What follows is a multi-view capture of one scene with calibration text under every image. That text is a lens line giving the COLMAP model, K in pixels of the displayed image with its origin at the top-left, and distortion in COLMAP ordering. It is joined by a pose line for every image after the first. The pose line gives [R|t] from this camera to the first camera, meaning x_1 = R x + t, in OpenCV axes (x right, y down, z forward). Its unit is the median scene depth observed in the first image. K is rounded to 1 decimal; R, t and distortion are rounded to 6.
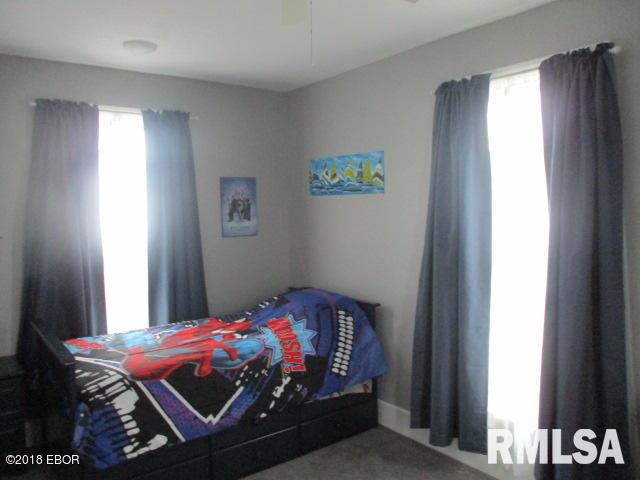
lens RADIAL K [[540.3, 0, 320.7], [0, 540.3, 236.7], [0, 0, 1]] dist [-0.019955, 0.010986]
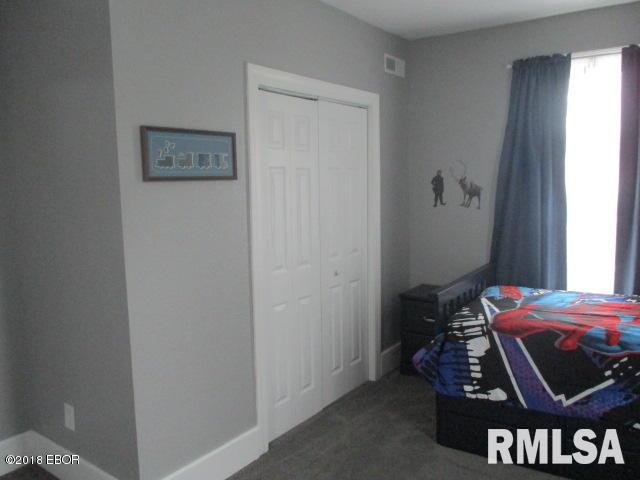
lens RADIAL K [[505.7, 0, 320.1], [0, 505.7, 239.0], [0, 0, 1]] dist [-0.001733, -0.001993]
pose [[0.363005, 0.118135, -0.924268, 0.398747], [-0.038757, 0.992986, 0.111696, 0.000697], [0.930981, -0.004725, 0.365038, 0.339639]]
